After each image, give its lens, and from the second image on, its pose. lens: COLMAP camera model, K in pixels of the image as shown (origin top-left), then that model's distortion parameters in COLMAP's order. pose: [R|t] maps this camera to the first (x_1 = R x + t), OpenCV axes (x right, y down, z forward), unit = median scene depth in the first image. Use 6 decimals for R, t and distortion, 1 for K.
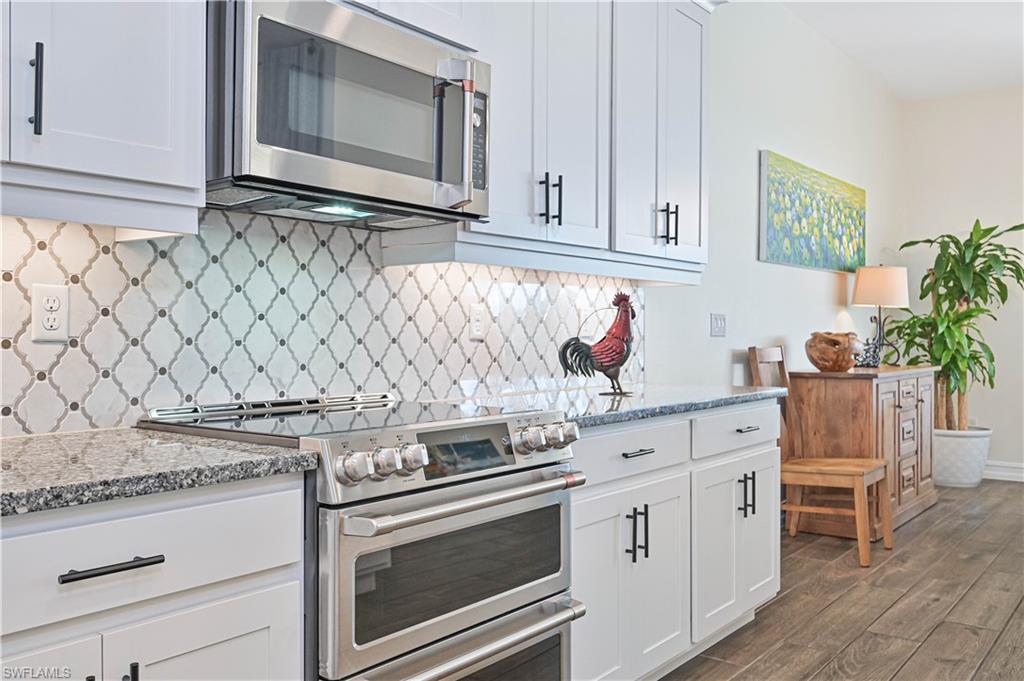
lens RADIAL K [[900.8, 0, 512.0], [0, 900.8, 340.5], [0, 0, 1]] dist [-0.005832, 0.001849]
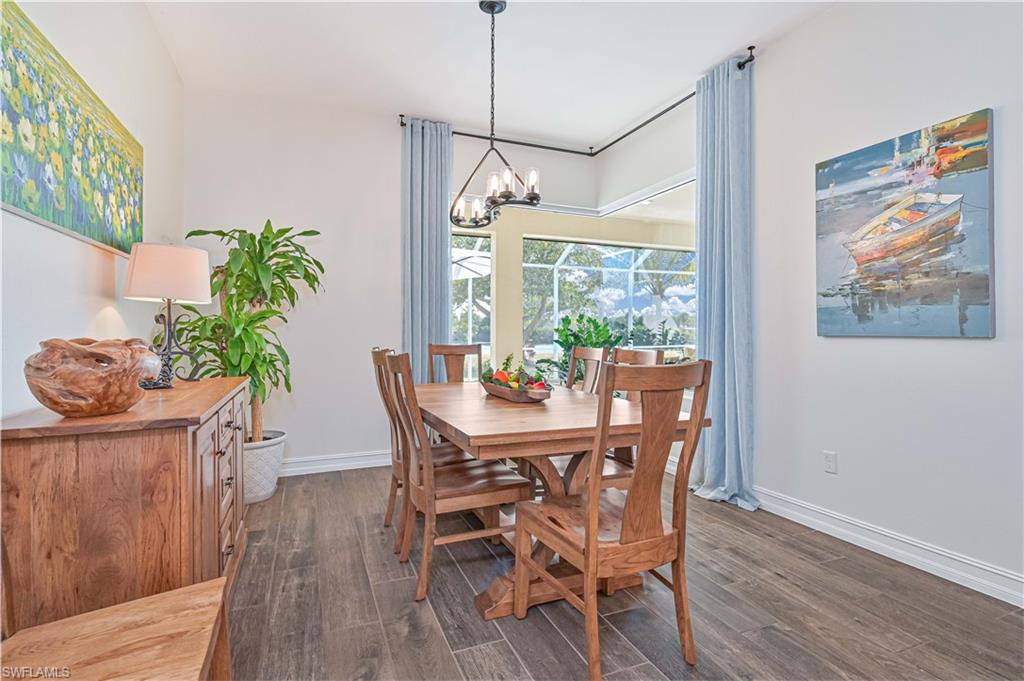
lens RADIAL K [[513.3, 0, 514.6], [0, 513.3, 326.3], [0, 0, 1]] dist [0.001459, 0.000773]
pose [[0.505091, 0.006371, 0.863043, 0.223549], [0.011369, 0.999837, -0.014035, -0.009575], [-0.862991, 0.016901, 0.504936, 0.643717]]
